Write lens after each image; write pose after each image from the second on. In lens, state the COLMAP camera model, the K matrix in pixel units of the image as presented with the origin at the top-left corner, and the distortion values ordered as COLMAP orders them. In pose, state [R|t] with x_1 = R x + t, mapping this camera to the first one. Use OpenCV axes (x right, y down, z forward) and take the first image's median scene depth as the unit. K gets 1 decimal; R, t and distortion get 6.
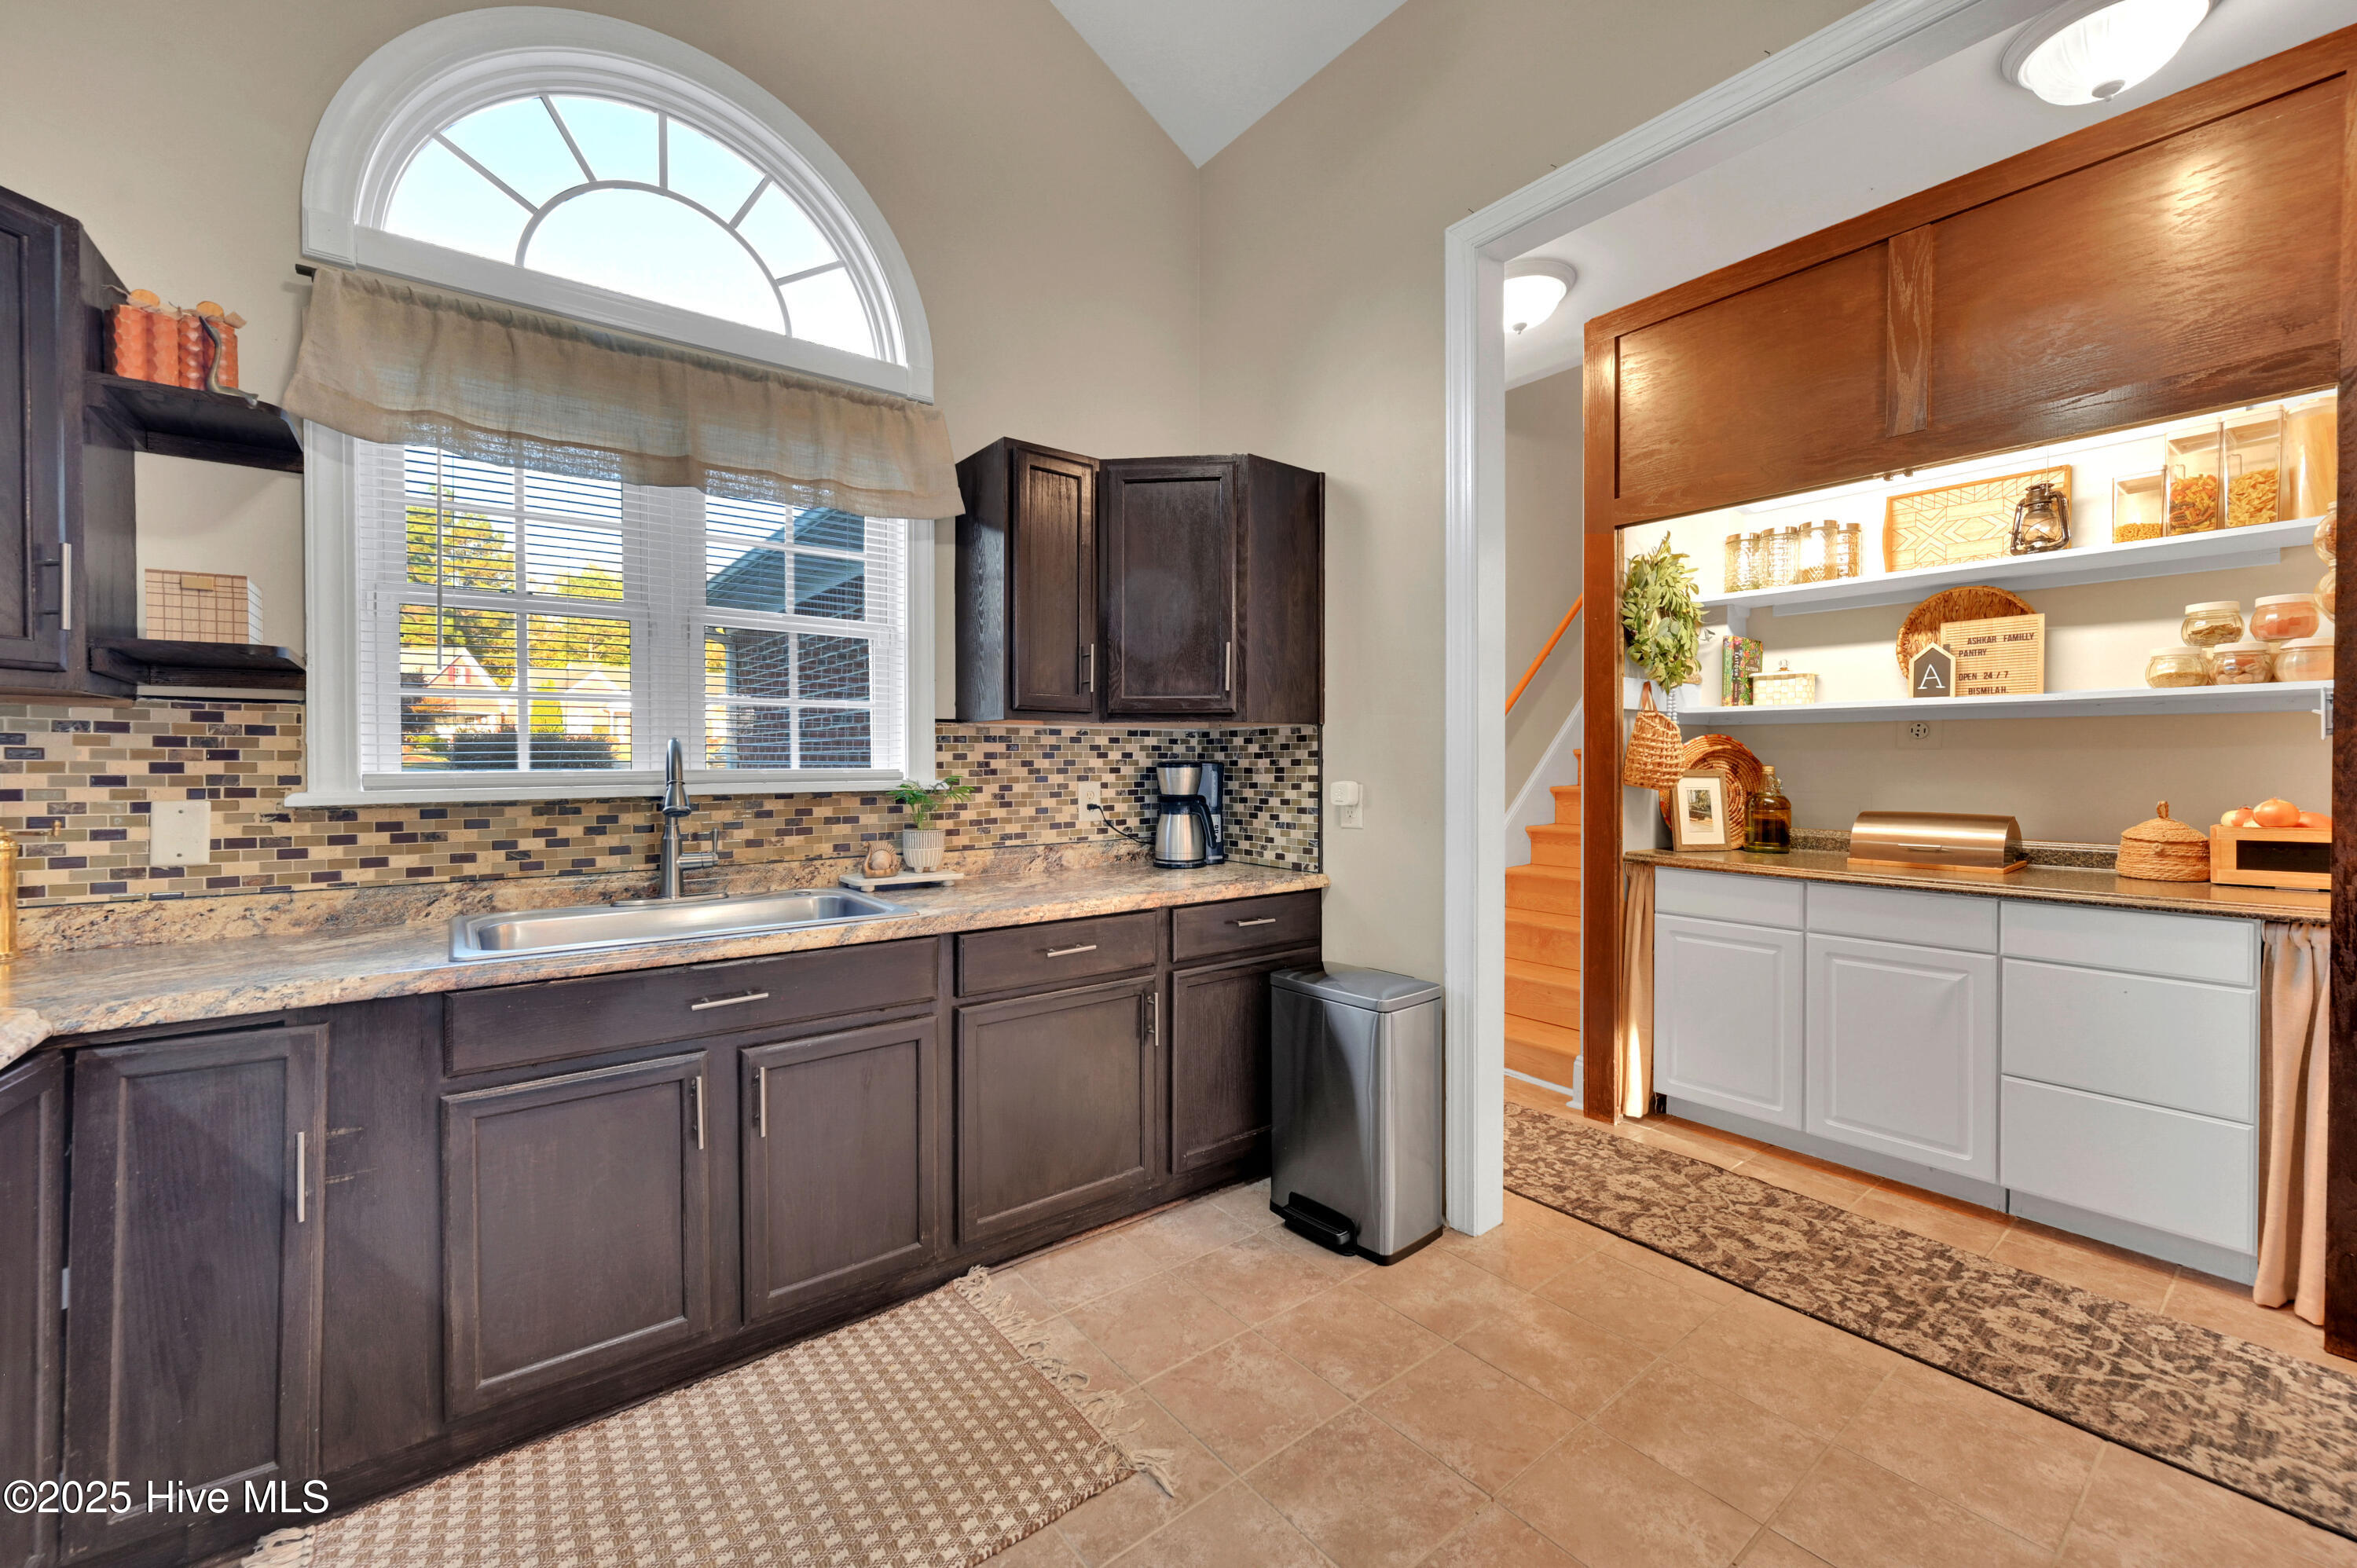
lens RADIAL K [[949.5, 0, 1186.8], [0, 949.5, 779.3], [0, 0, 1]] dist [0.000786, -0.000147]
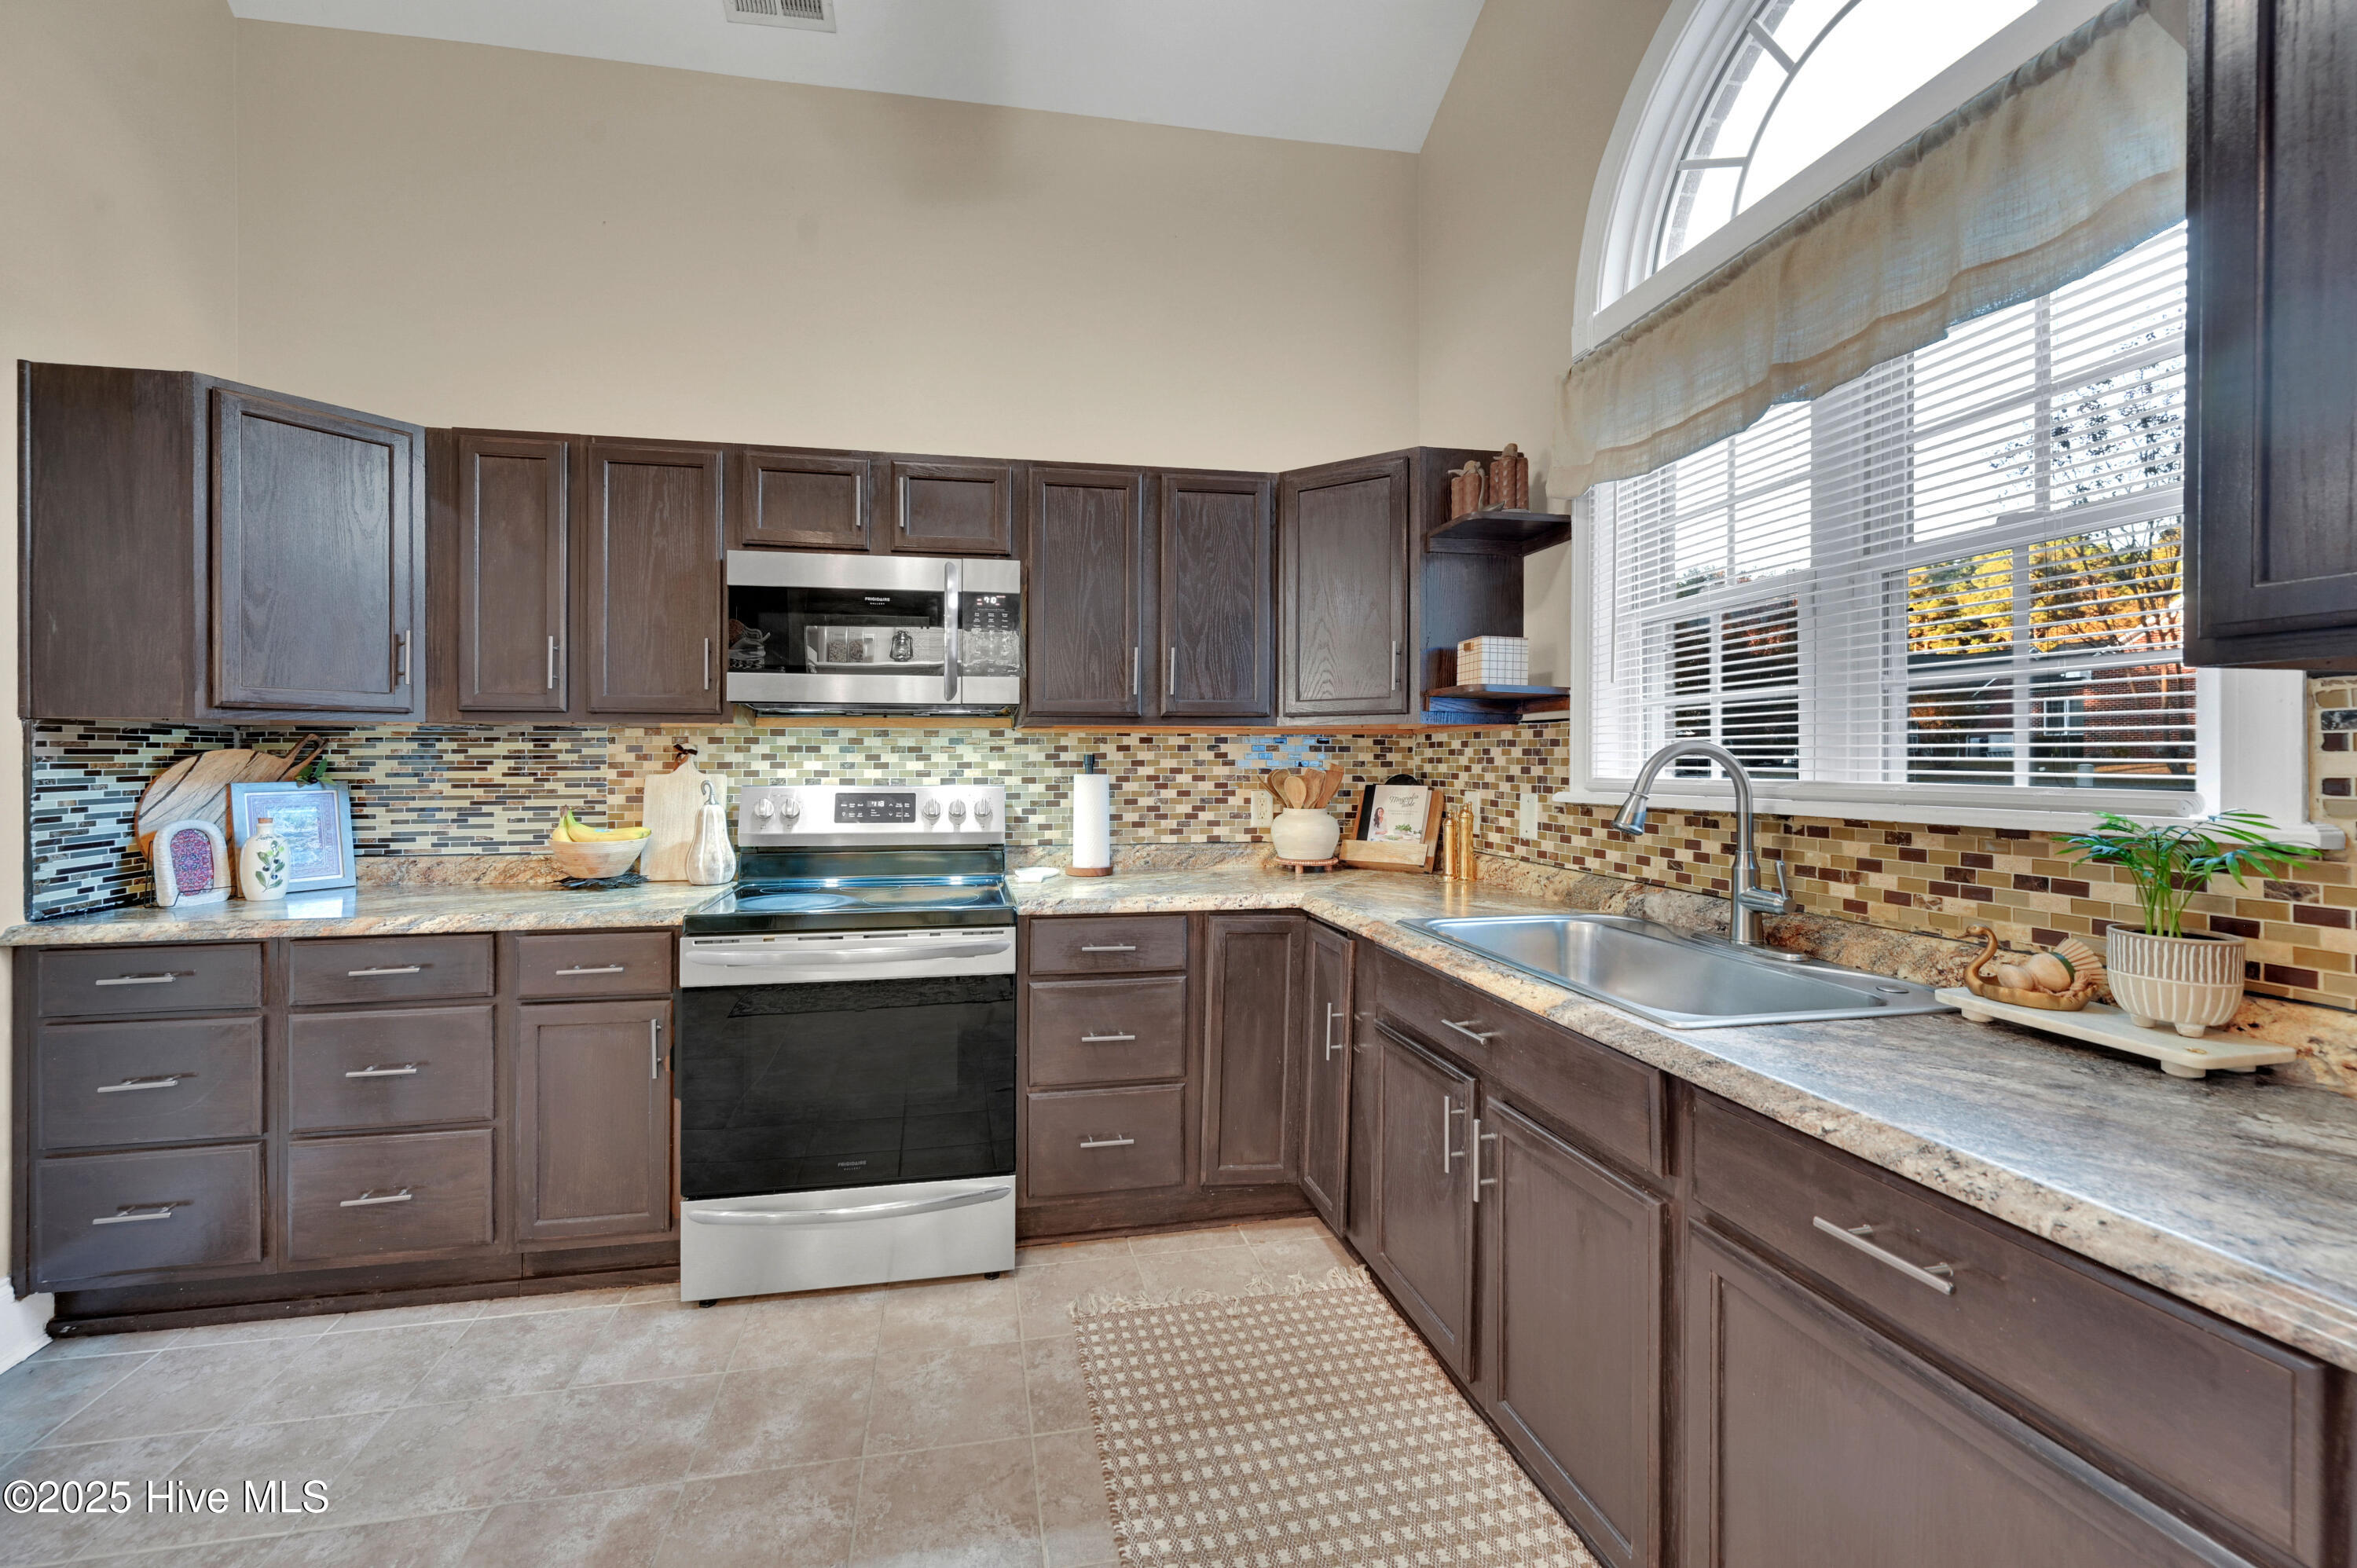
lens RADIAL K [[936.6, 0, 1162.1], [0, 936.6, 757.5], [0, 0, 1]] dist [-0.001260, -0.000063]
pose [[-0.439651, 0.002467, -0.898165, 0.355917], [-0.011776, 0.999894, 0.008511, -0.029399], [0.898092, 0.014319, -0.439575, 0.888739]]
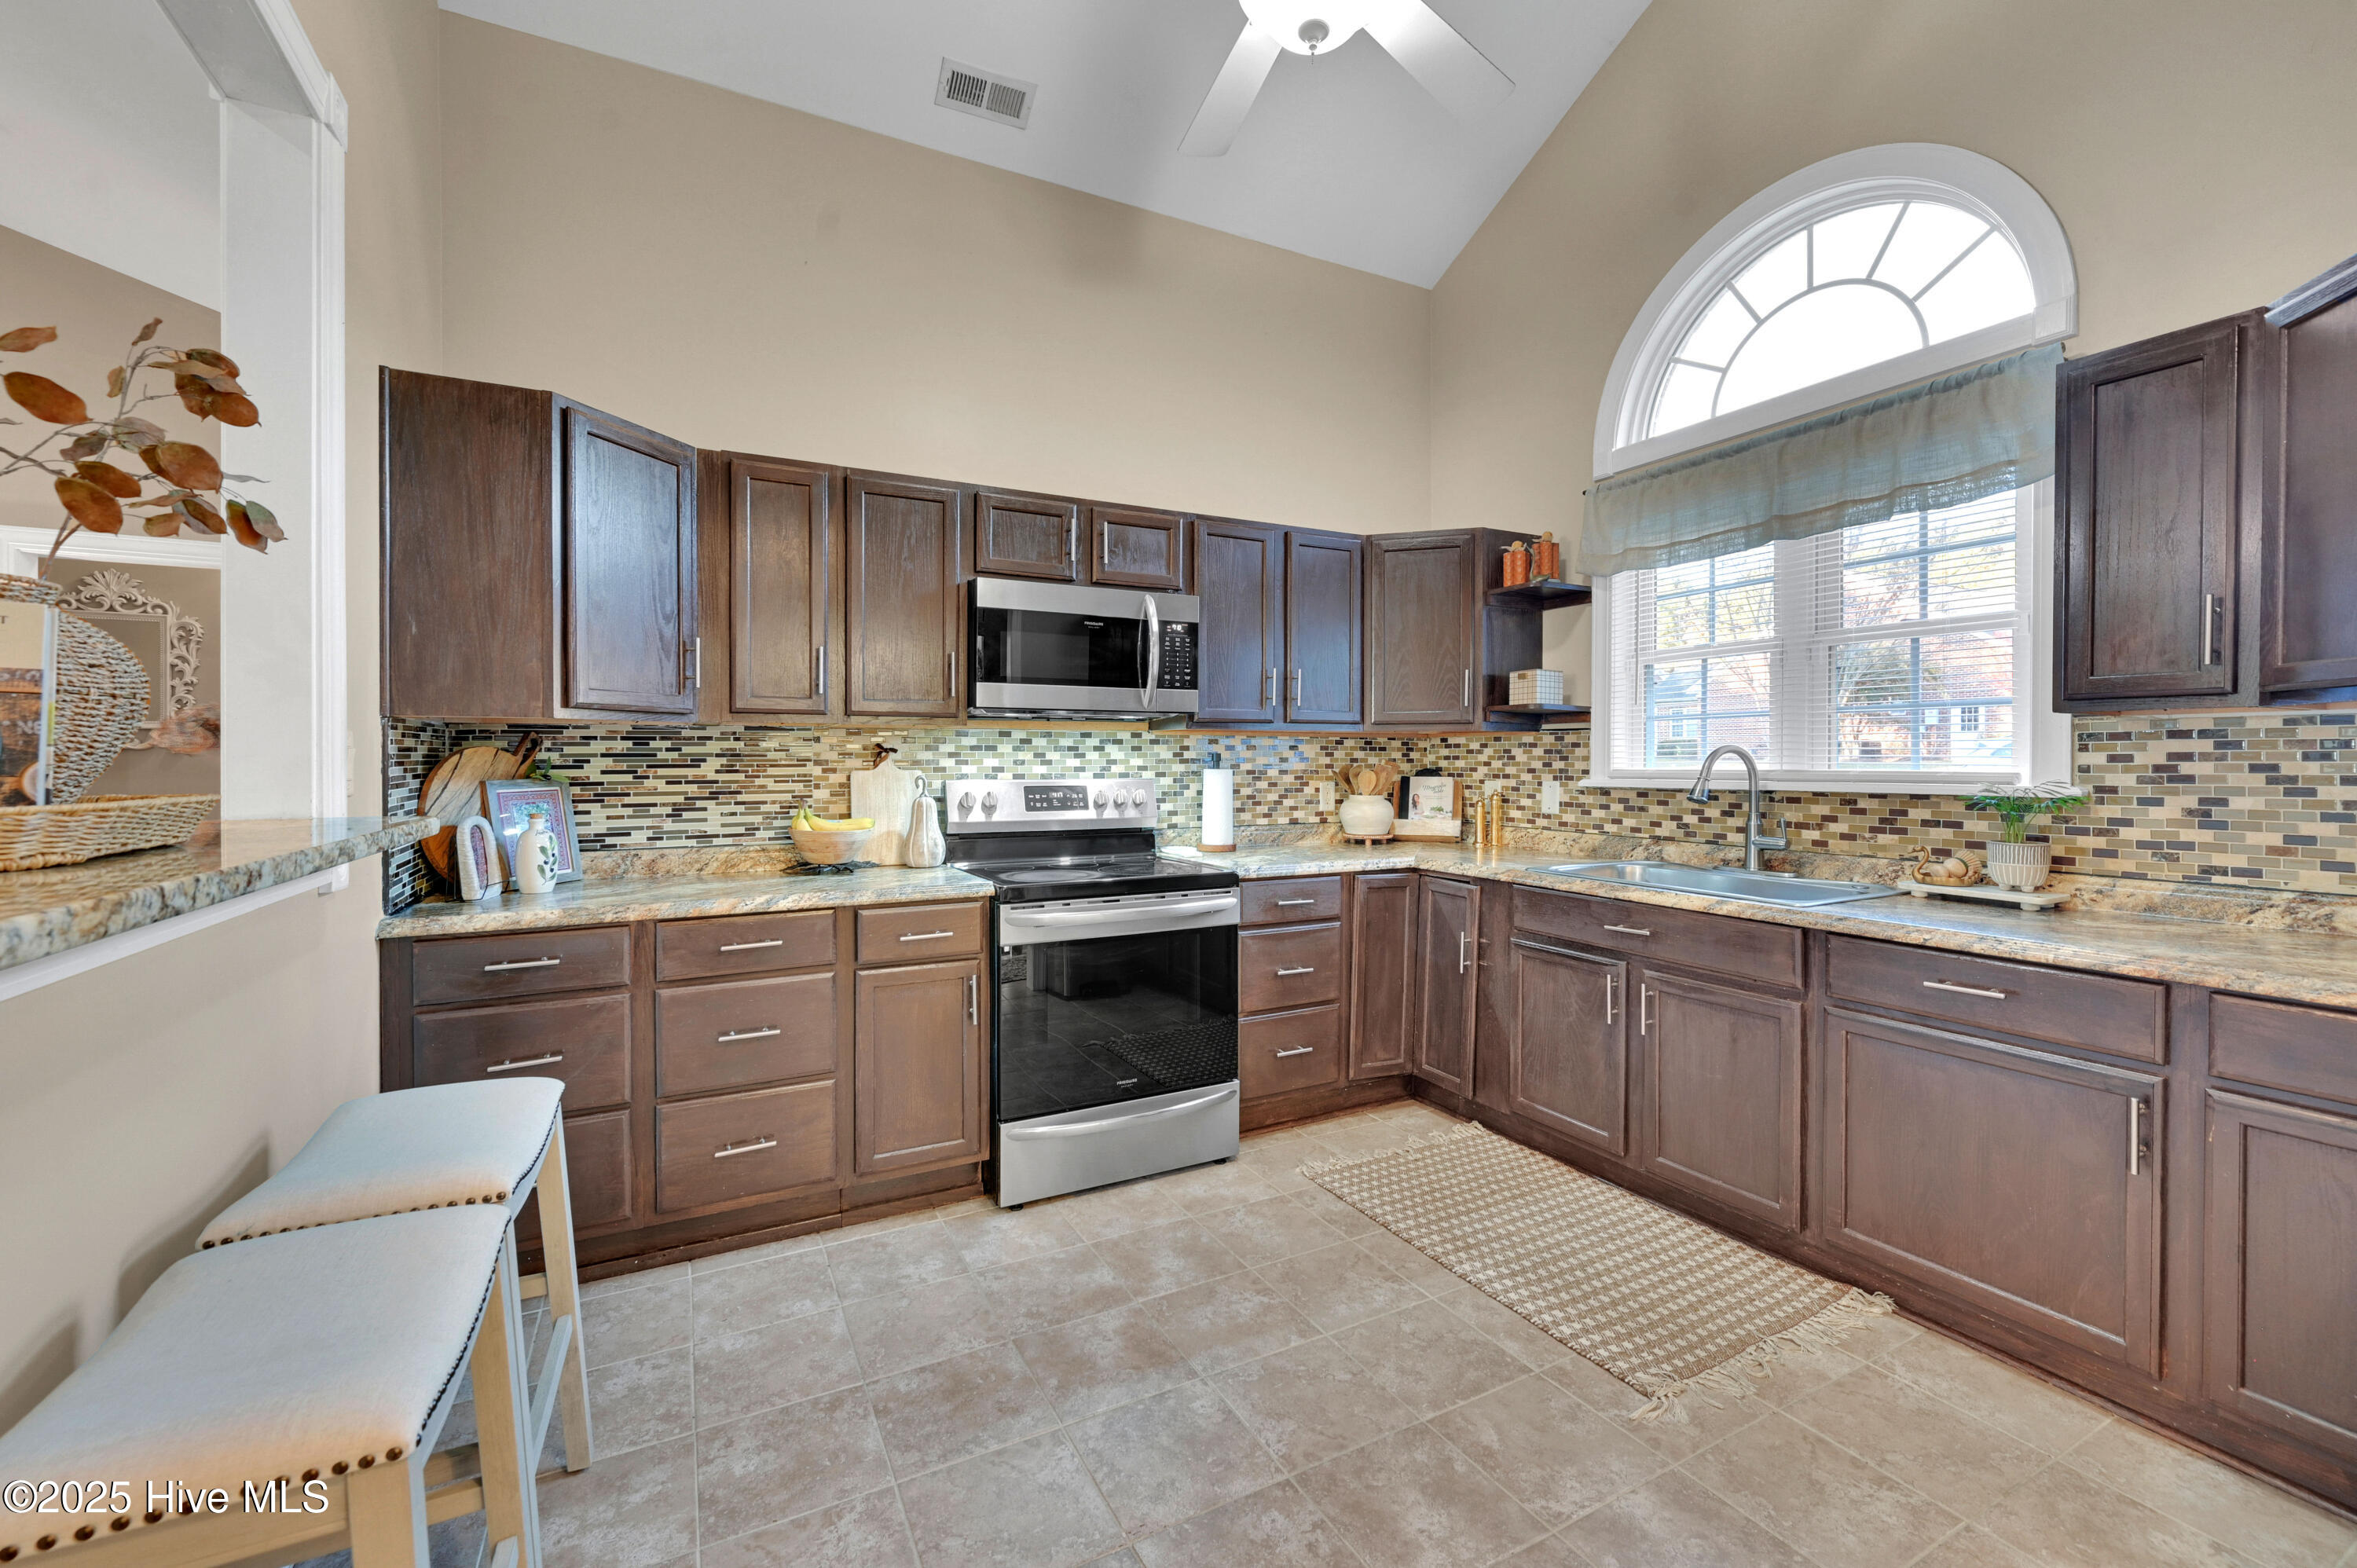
lens RADIAL K [[931.6, 0, 1181.0], [0, 931.6, 761.7], [0, 0, 1]] dist [-0.001281, -0.000060]
pose [[-0.166149, 0.008309, -0.986066, 0.796748], [-0.013670, 0.999849, 0.010729, -0.022949], [0.986006, 0.015262, -0.166010, 0.440688]]
